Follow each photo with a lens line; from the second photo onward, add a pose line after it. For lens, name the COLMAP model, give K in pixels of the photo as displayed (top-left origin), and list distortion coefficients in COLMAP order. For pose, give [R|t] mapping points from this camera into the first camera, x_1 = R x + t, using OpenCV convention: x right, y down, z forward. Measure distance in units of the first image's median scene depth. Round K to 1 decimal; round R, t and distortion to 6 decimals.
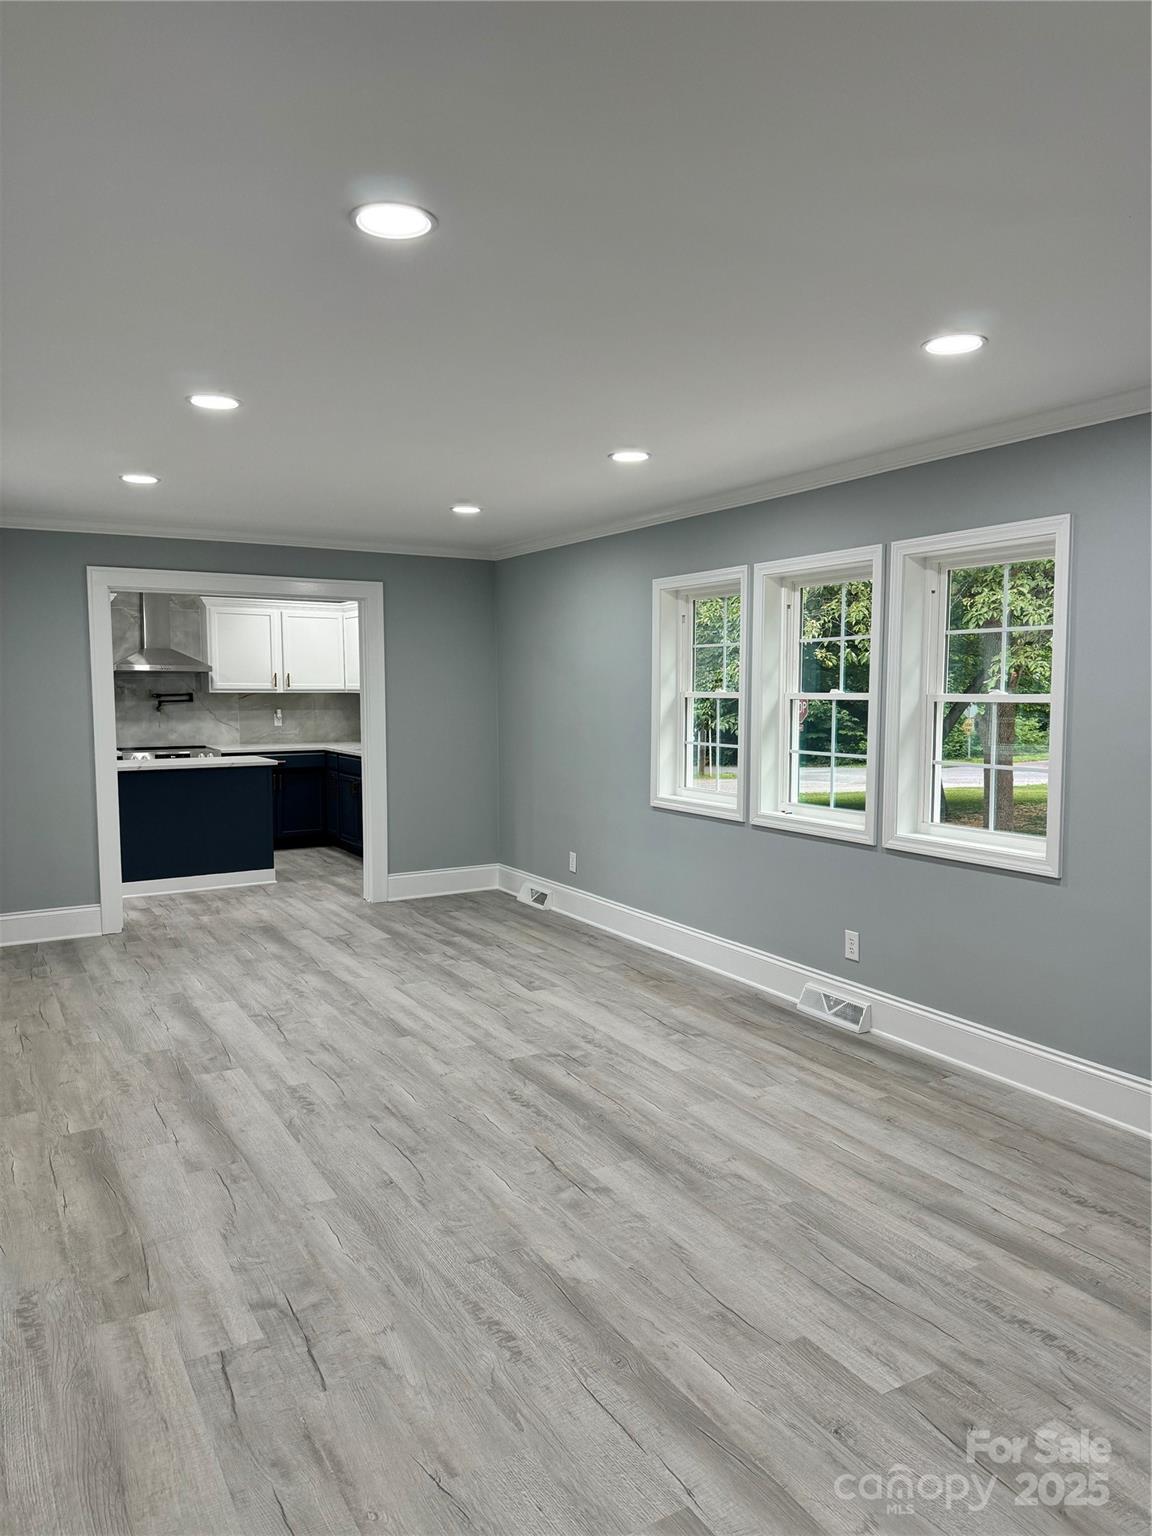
lens RADIAL K [[1060.9, 0, 578.6], [0, 1060.9, 766.2], [0, 0, 1]] dist [0.011506, -0.002429]
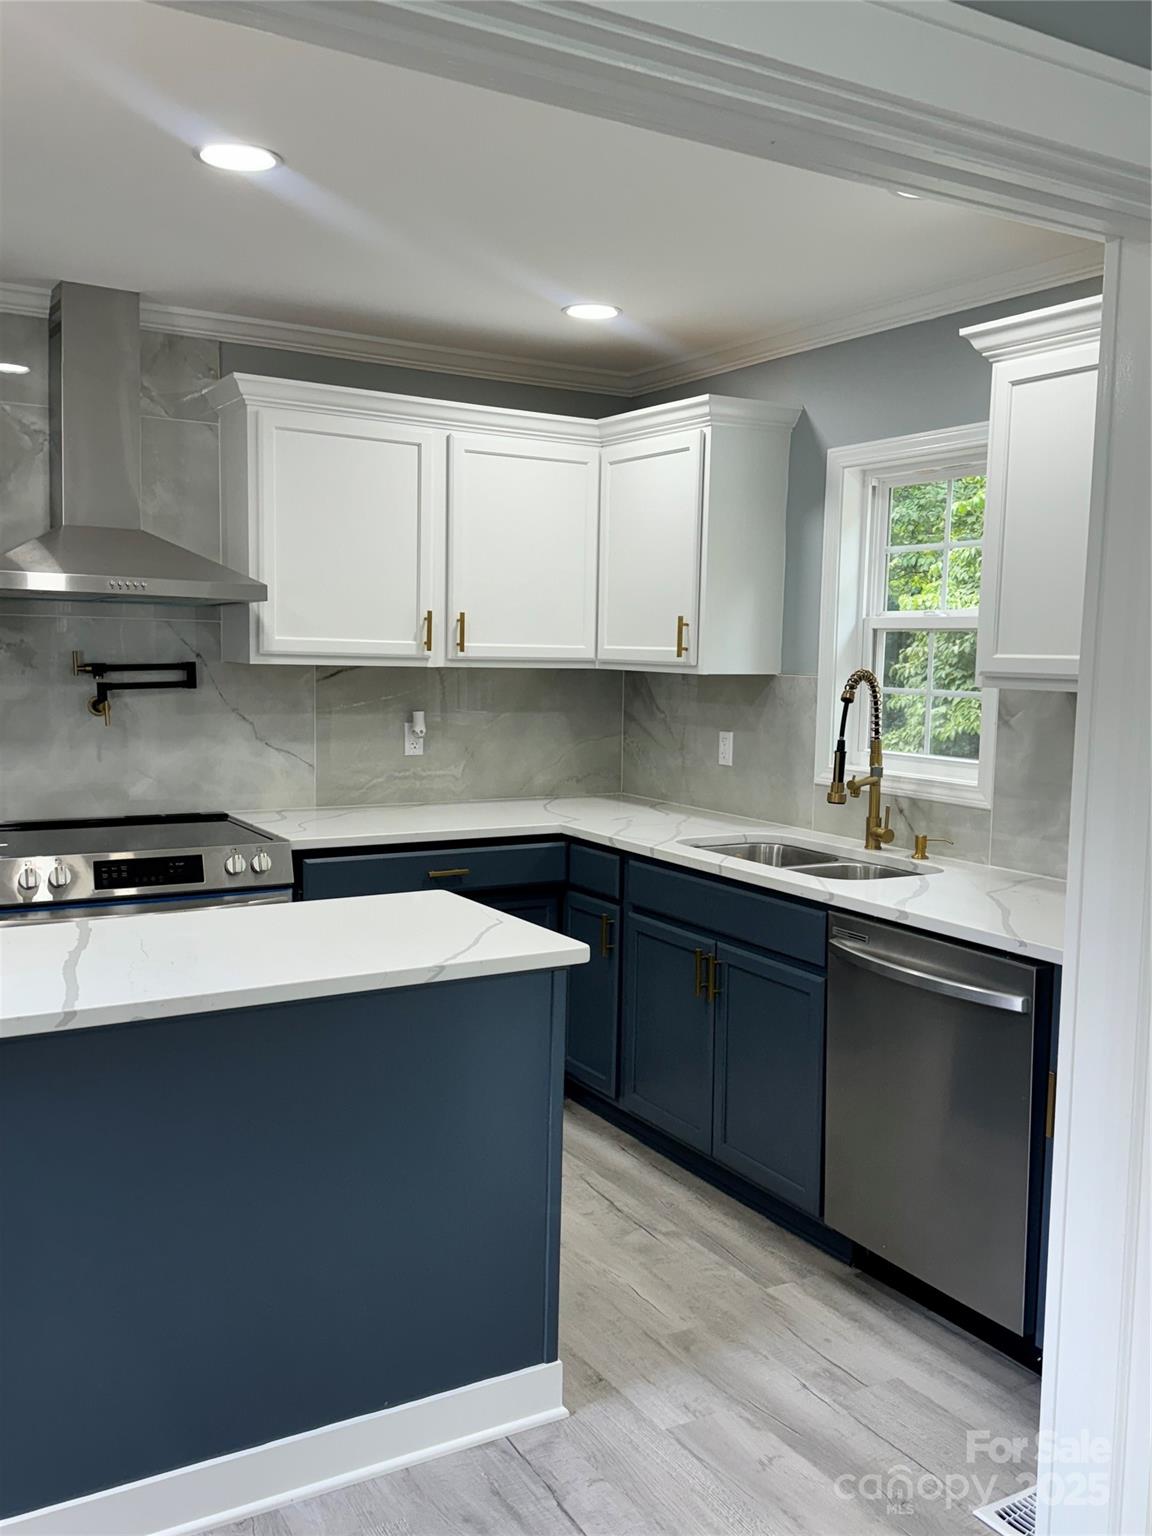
lens RADIAL K [[1397.8, 0, 573.4], [0, 1397.8, 770.4], [0, 0, 1]] dist [0.012729, 0.000000]
pose [[0.999576, 0.025070, 0.014841, -0.243346], [-0.025348, 0.999501, 0.018871, -0.044910], [-0.014361, -0.019239, 0.999712, 0.536404]]
